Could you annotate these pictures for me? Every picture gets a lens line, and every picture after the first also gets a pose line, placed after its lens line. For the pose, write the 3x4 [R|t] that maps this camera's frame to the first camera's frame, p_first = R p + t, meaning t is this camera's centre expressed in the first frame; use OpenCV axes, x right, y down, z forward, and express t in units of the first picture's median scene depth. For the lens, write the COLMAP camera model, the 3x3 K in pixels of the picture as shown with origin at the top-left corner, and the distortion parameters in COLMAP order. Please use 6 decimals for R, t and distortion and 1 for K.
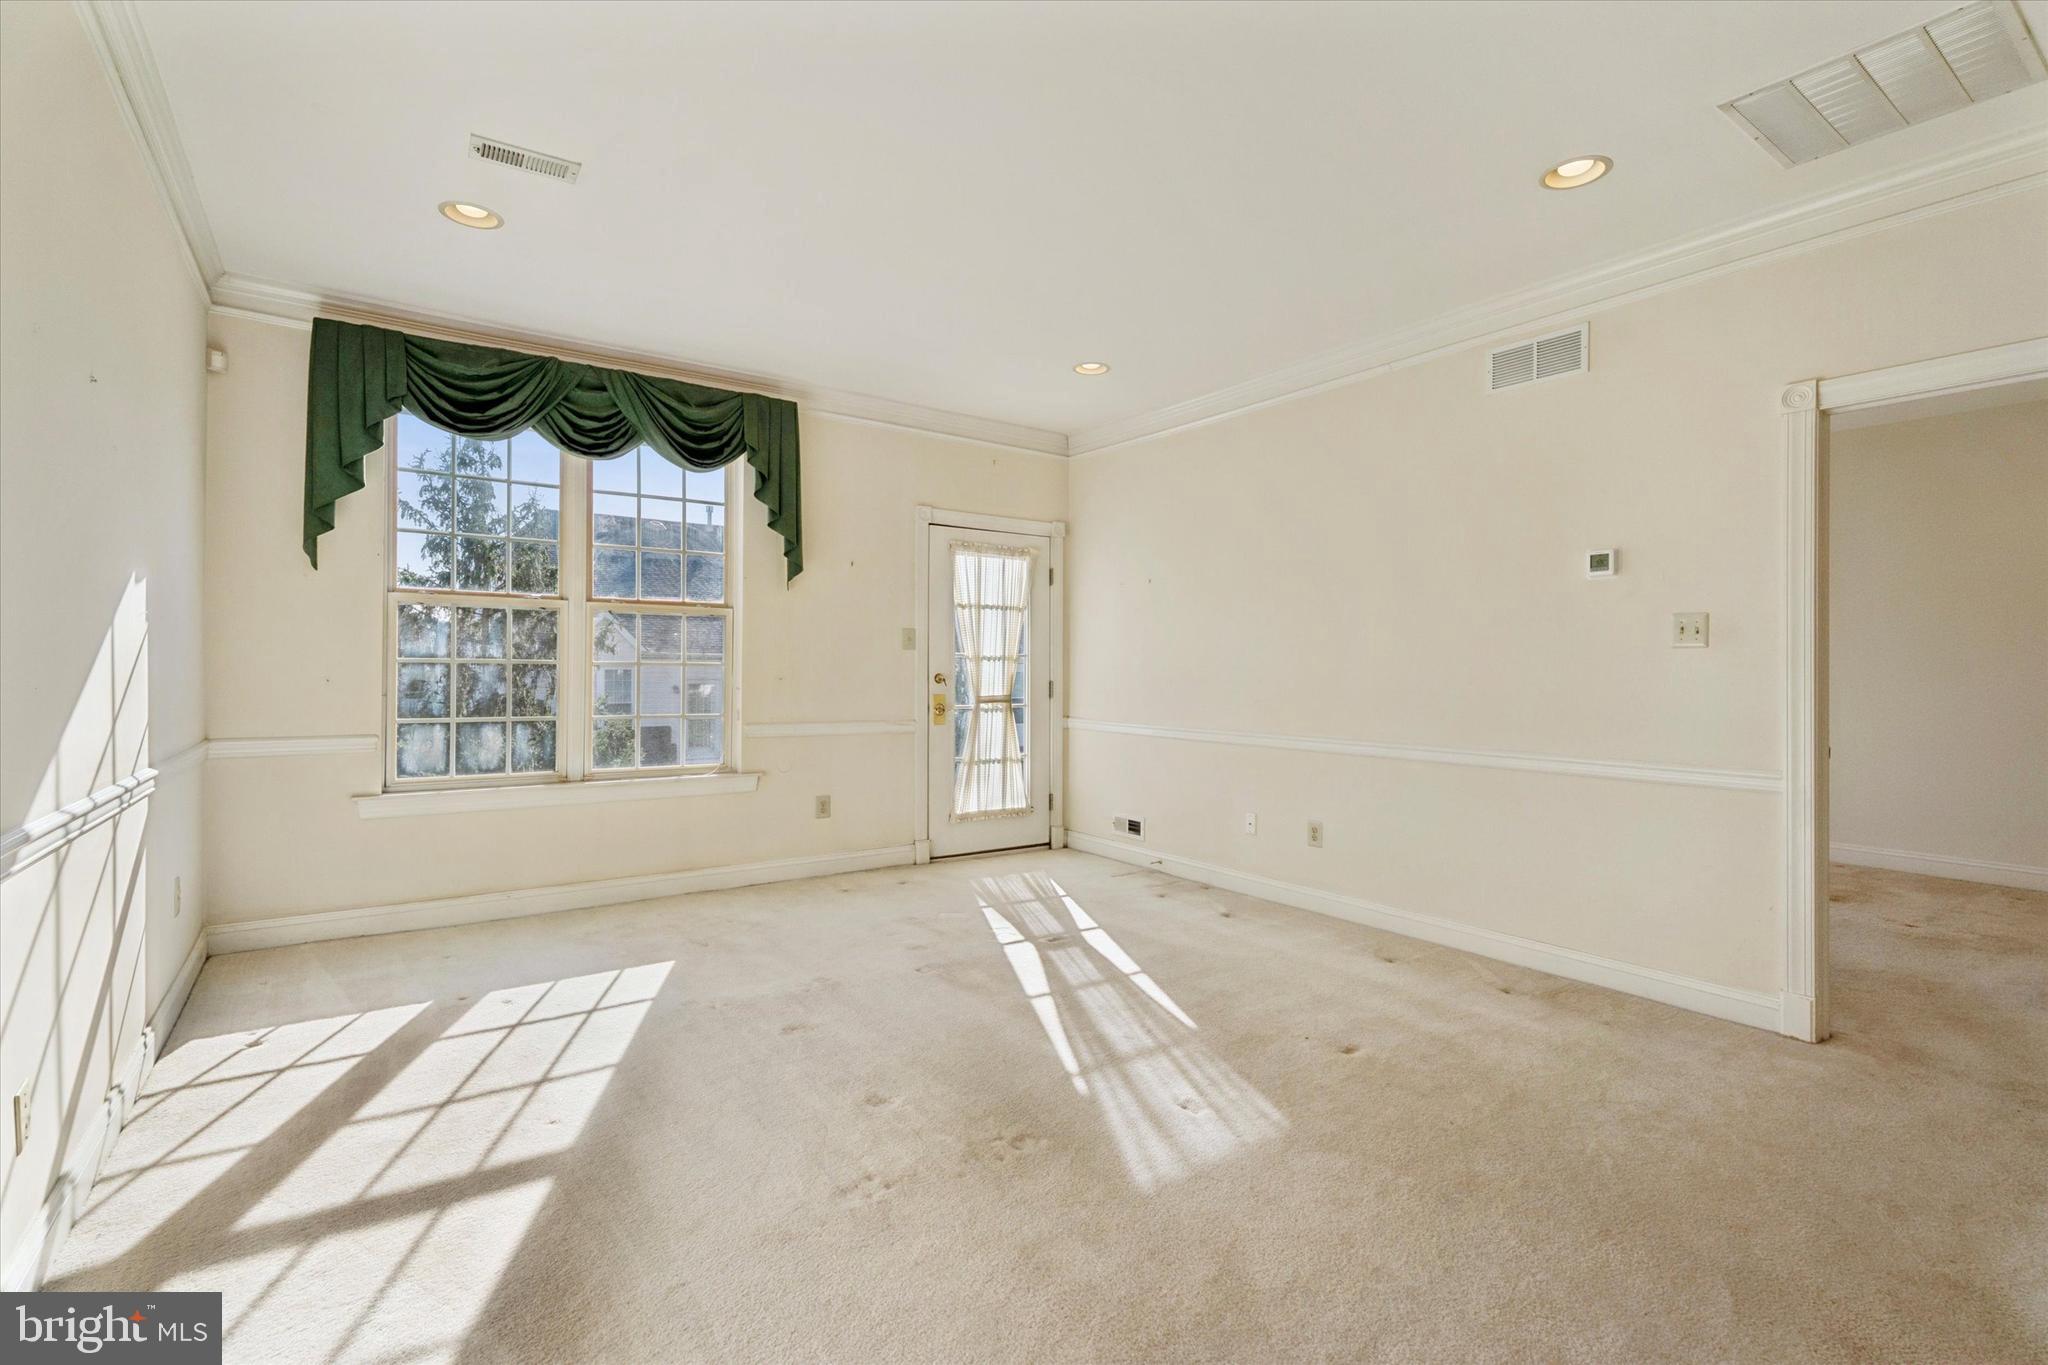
lens RADIAL K [[932.5, 0, 1017.8], [0, 932.5, 675.8], [0, 0, 1]] dist [-0.000287, -0.001027]
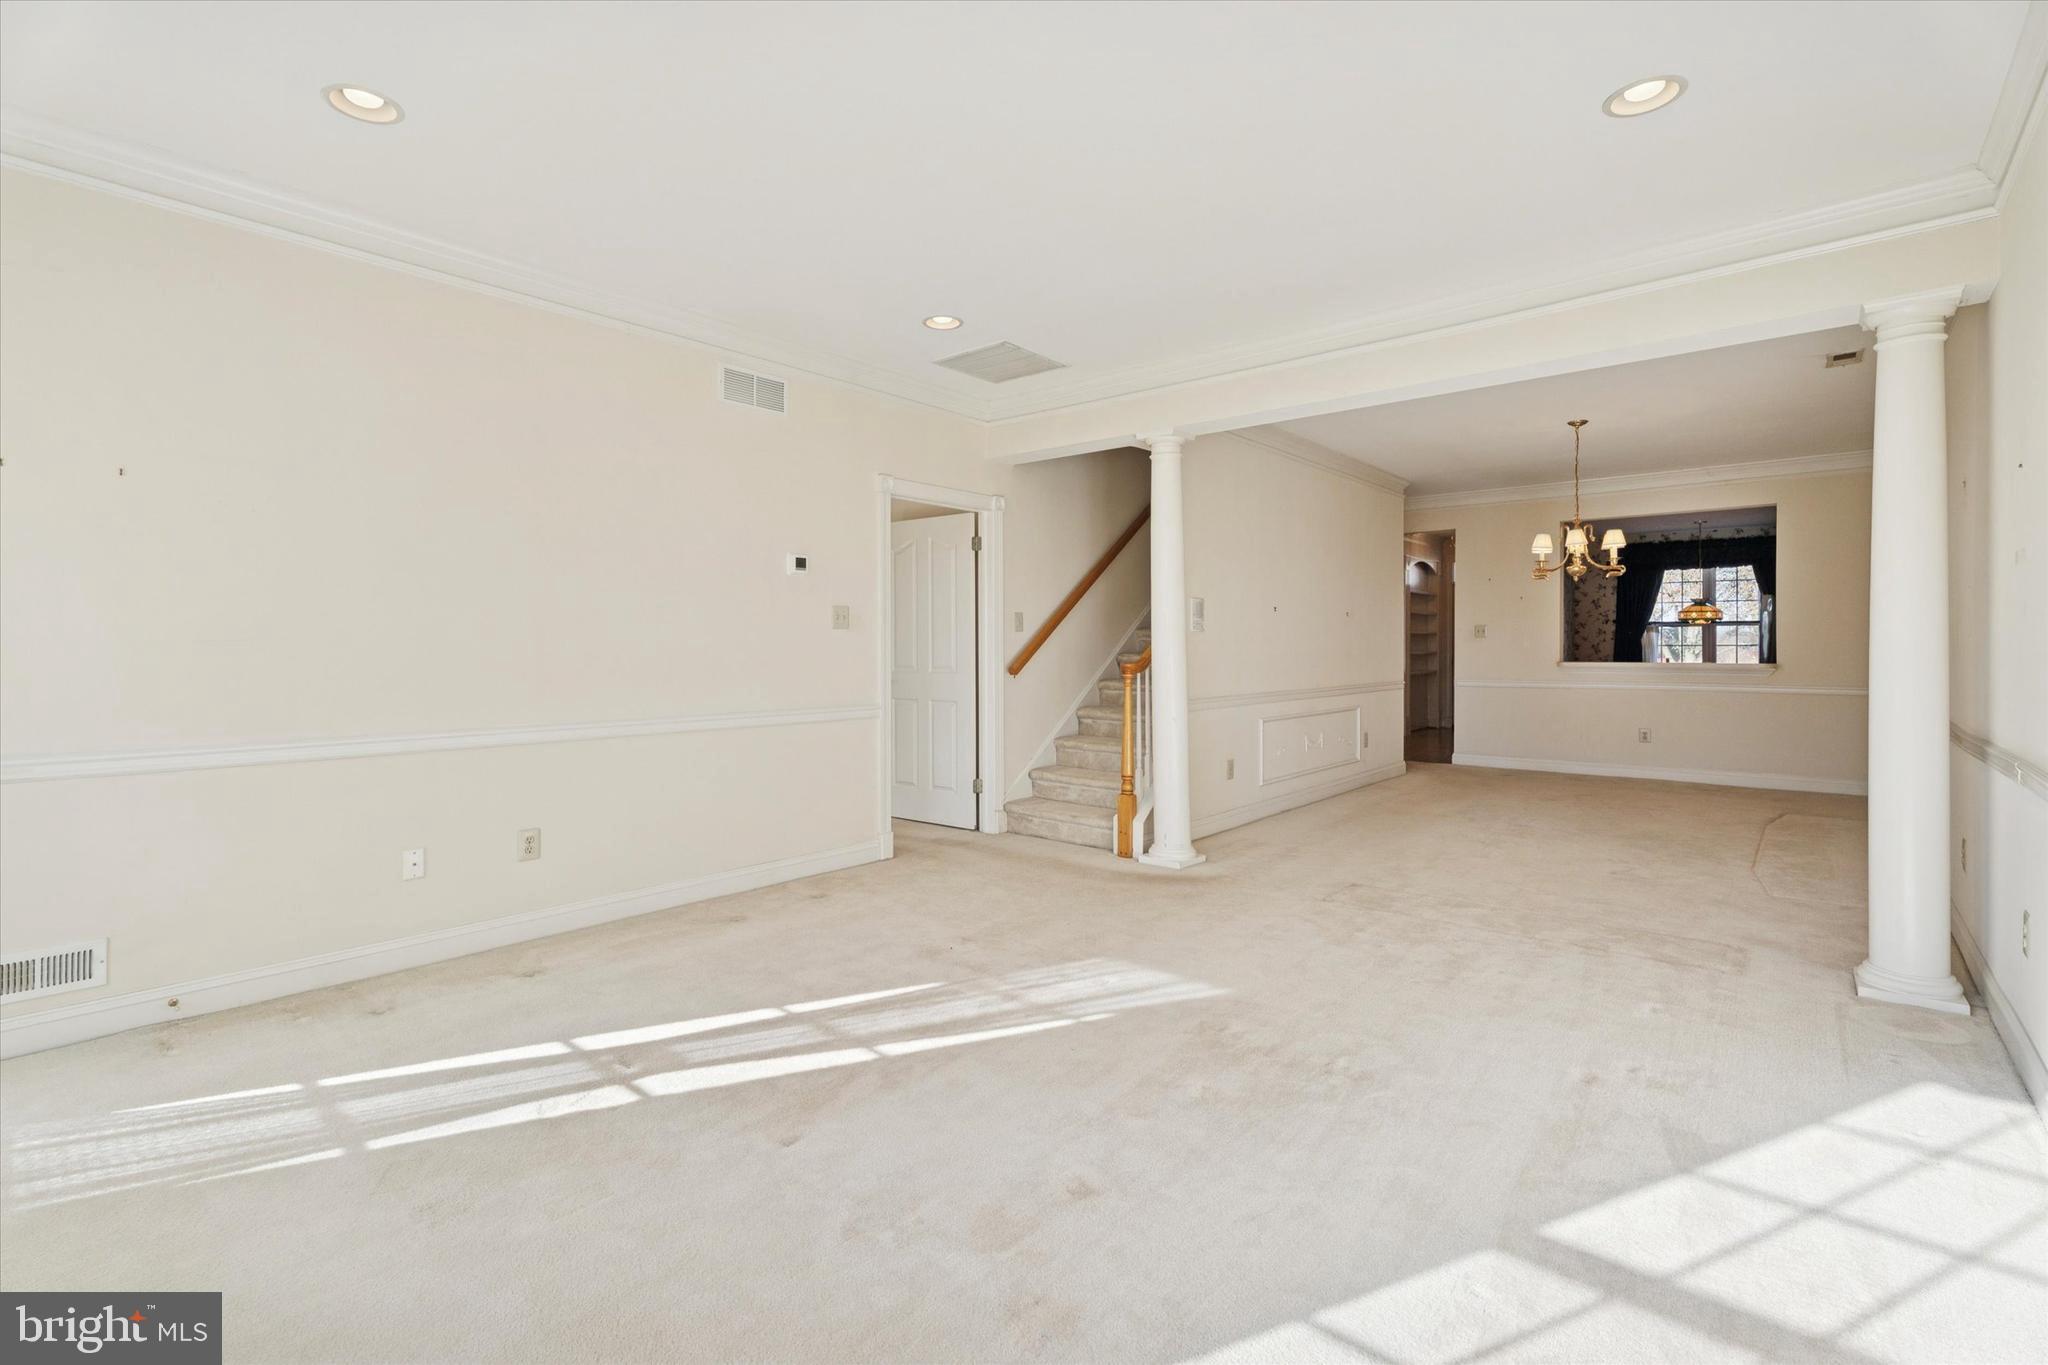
lens RADIAL K [[932.5, 0, 1002.3], [0, 932.5, 644.1], [0, 0, 1]] dist [-0.000287, -0.001027]
pose [[-0.243123, -0.006214, 0.969975, -0.947319], [0.001011, 0.999977, 0.006660, -0.018746], [-0.969995, 0.002599, -0.243112, 1.315779]]
